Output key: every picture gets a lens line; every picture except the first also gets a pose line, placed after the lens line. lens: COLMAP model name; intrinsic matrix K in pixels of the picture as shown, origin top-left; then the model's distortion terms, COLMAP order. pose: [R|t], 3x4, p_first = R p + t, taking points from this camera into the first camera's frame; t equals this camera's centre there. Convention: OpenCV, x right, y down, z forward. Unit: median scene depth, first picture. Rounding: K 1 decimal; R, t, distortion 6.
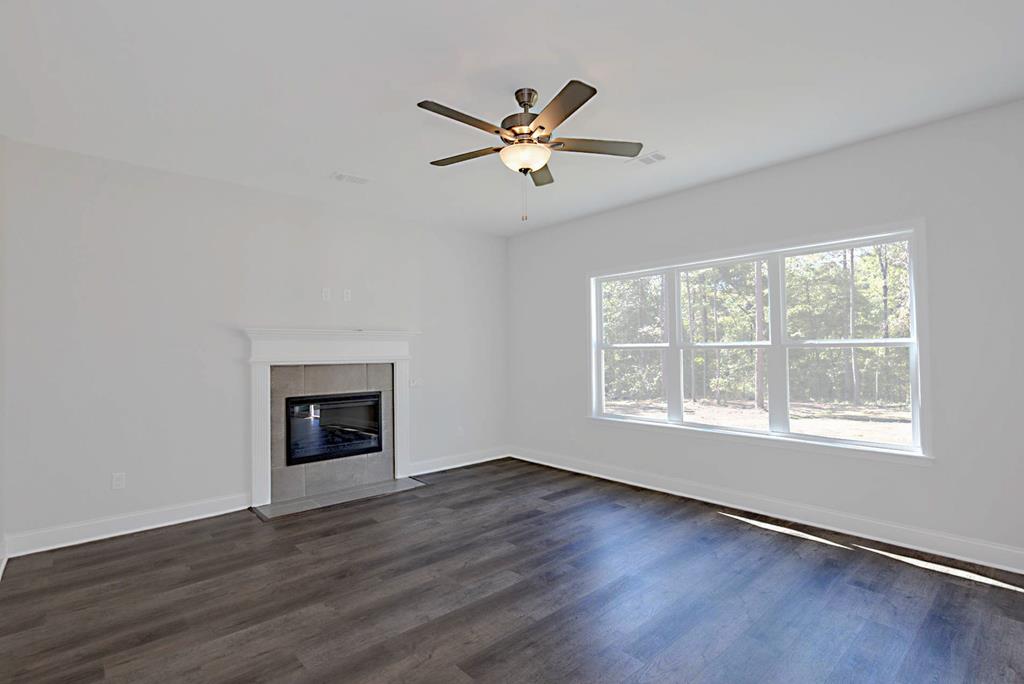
lens RADIAL K [[486.9, 0, 513.3], [0, 486.9, 338.7], [0, 0, 1]] dist [0.002749, 0.000239]
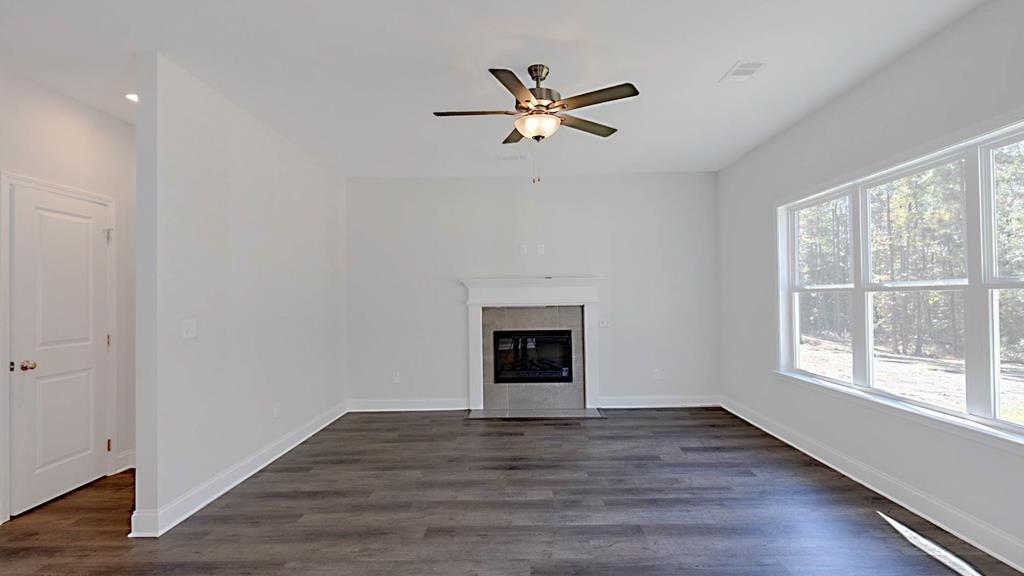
lens RADIAL K [[480.2, 0, 508.4], [0, 480.2, 288.9], [0, 0, 1]] dist [-0.001744, -0.000869]
pose [[0.737386, -0.013075, -0.675345, 0.443379], [0.026606, 0.999599, 0.009697, -0.004621], [0.674947, -0.025119, 0.737438, 0.077204]]
